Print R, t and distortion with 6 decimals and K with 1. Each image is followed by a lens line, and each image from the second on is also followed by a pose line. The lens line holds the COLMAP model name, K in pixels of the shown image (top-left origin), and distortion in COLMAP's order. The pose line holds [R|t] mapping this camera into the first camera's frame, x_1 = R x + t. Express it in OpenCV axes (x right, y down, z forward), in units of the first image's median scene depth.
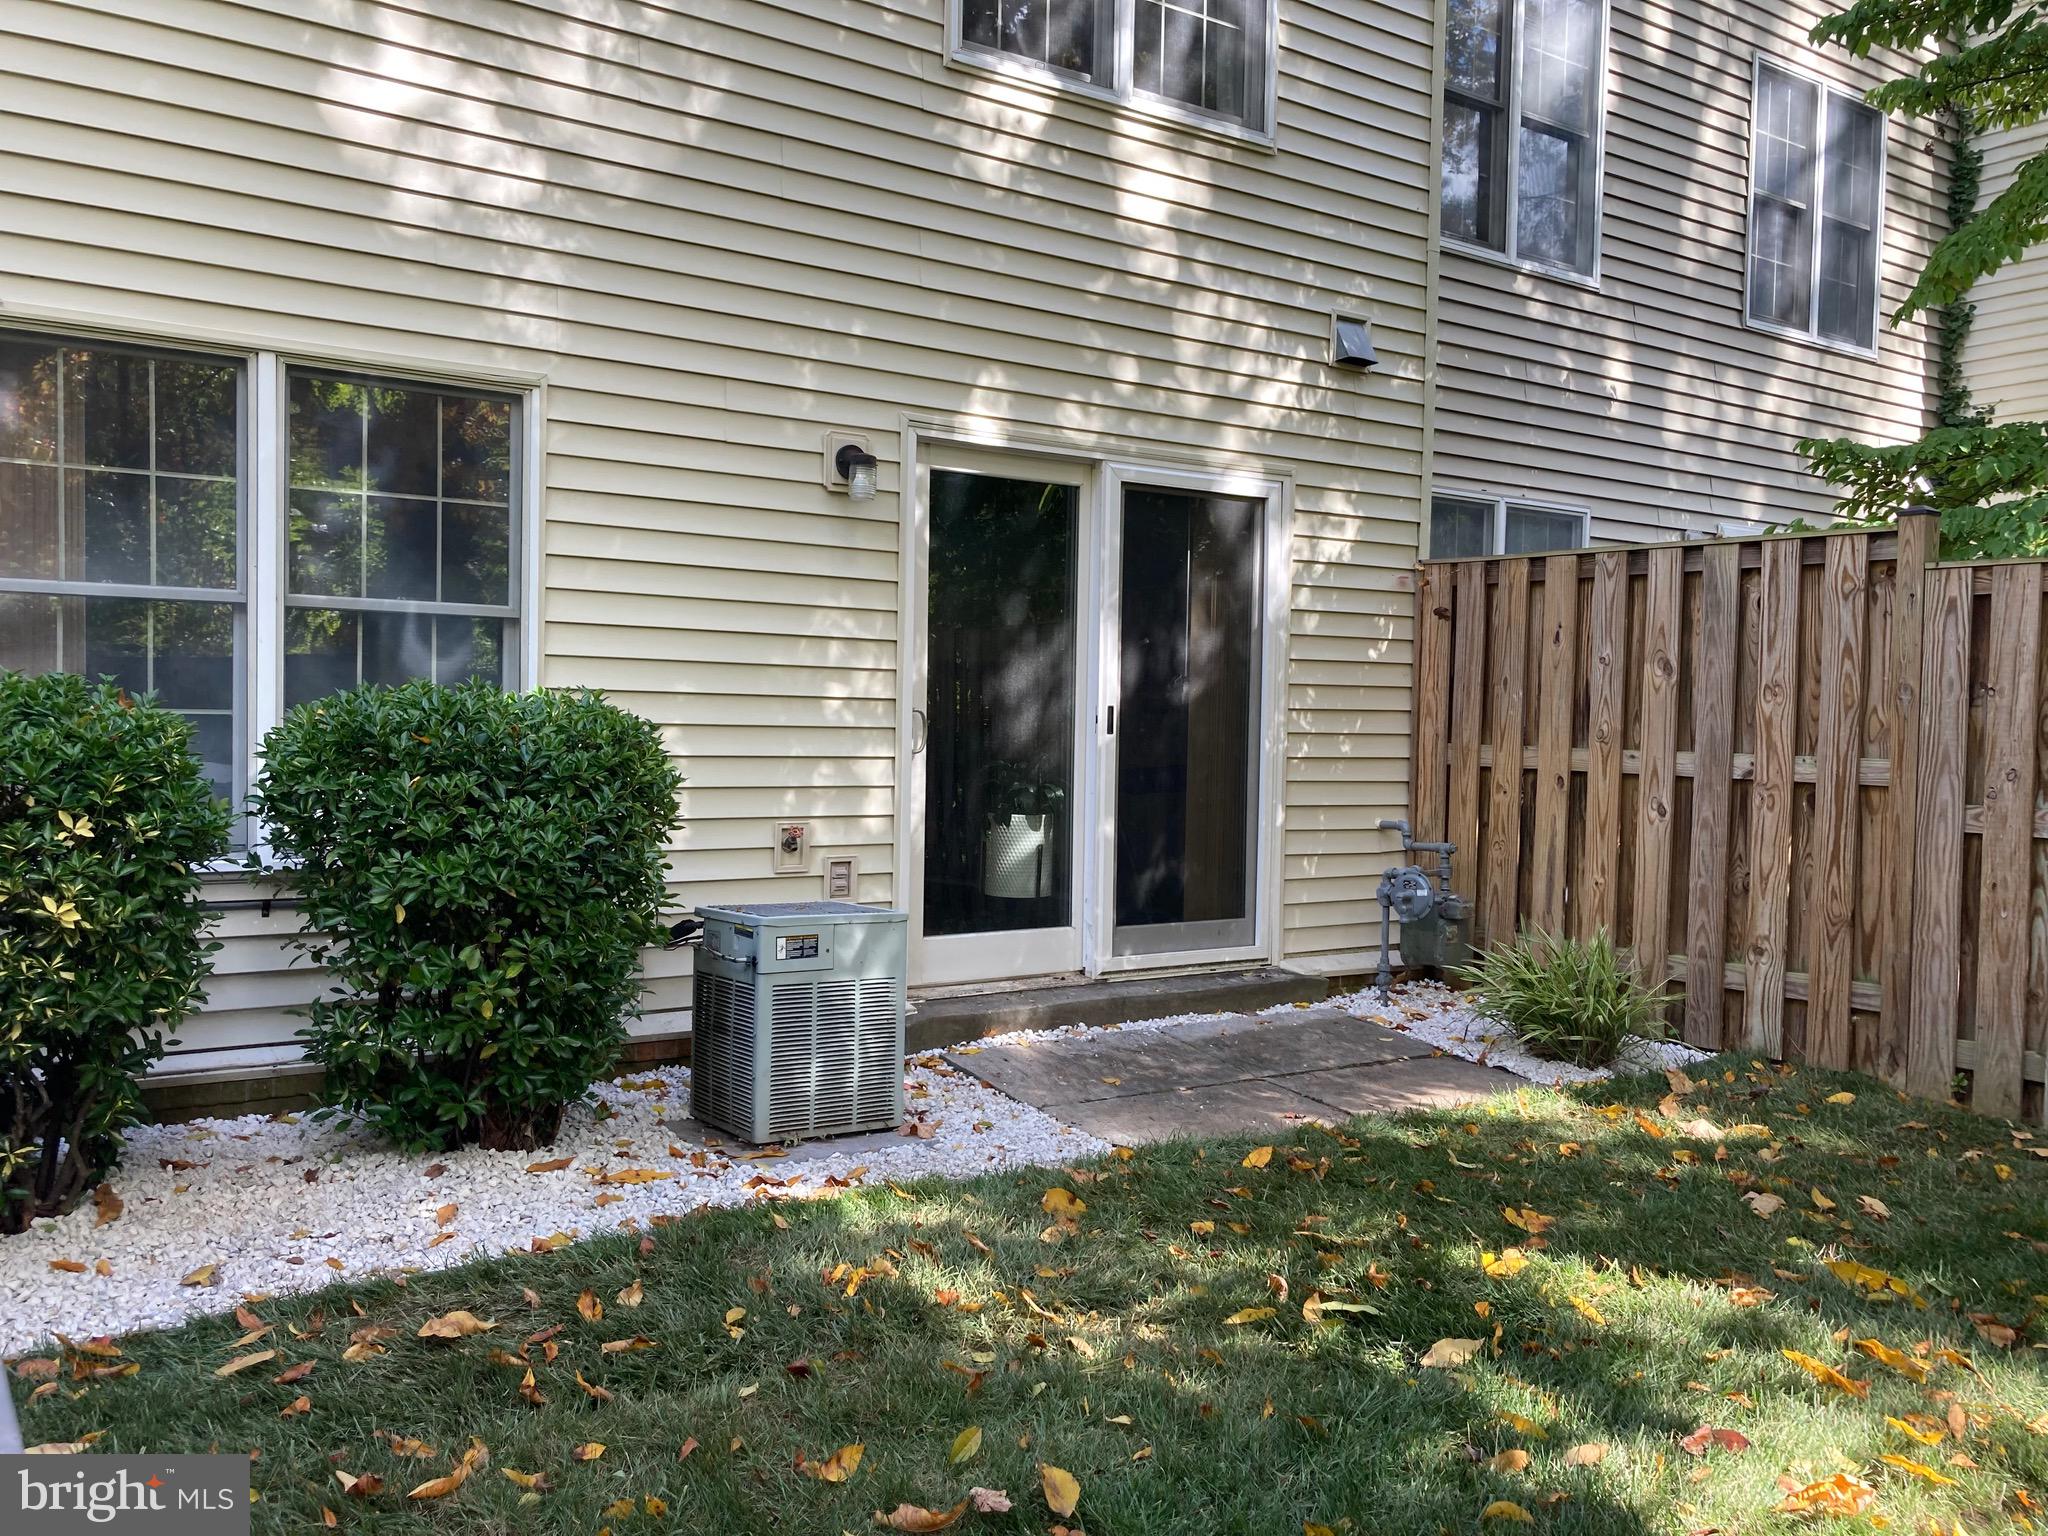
lens RADIAL K [[1640.5, 0, 1024.0], [0, 1640.5, 768.0], [0, 0, 1]] dist [0.005446, 0.001446]
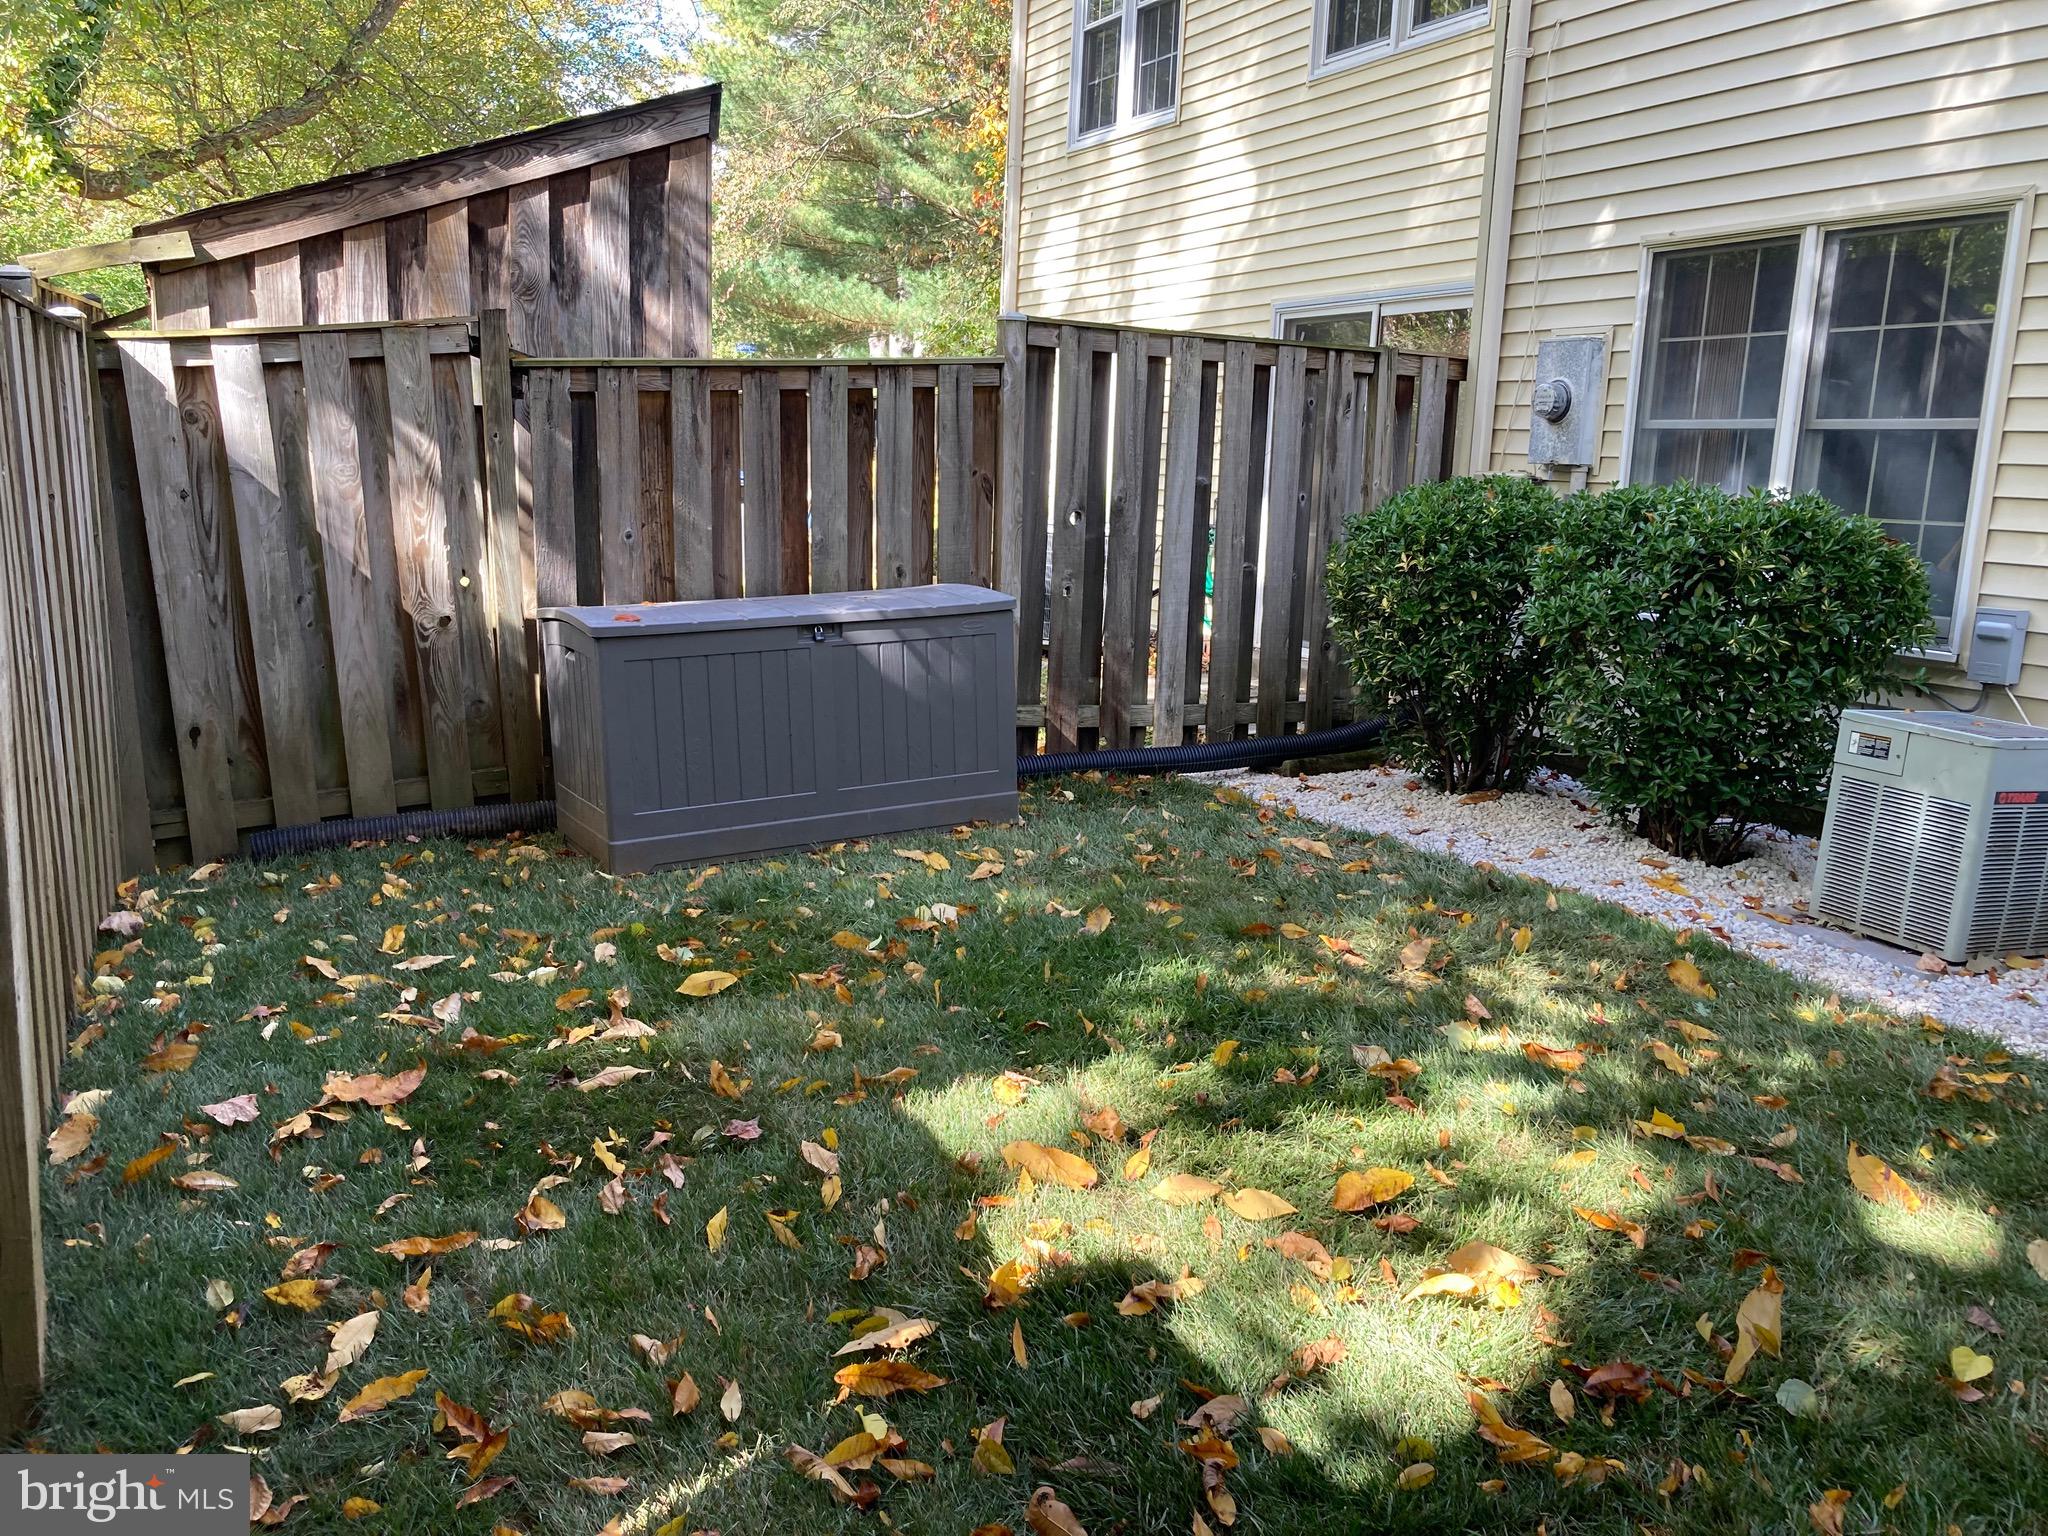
lens RADIAL K [[1640.5, 0, 1024.0], [0, 1640.5, 768.0], [0, 0, 1]] dist [0.005446, 0.001446]
pose [[-0.131646, 0.157733, -0.978667, 0.928778], [-0.074624, 0.982881, 0.168450, -0.010464], [0.988484, 0.095208, -0.117622, 0.592030]]
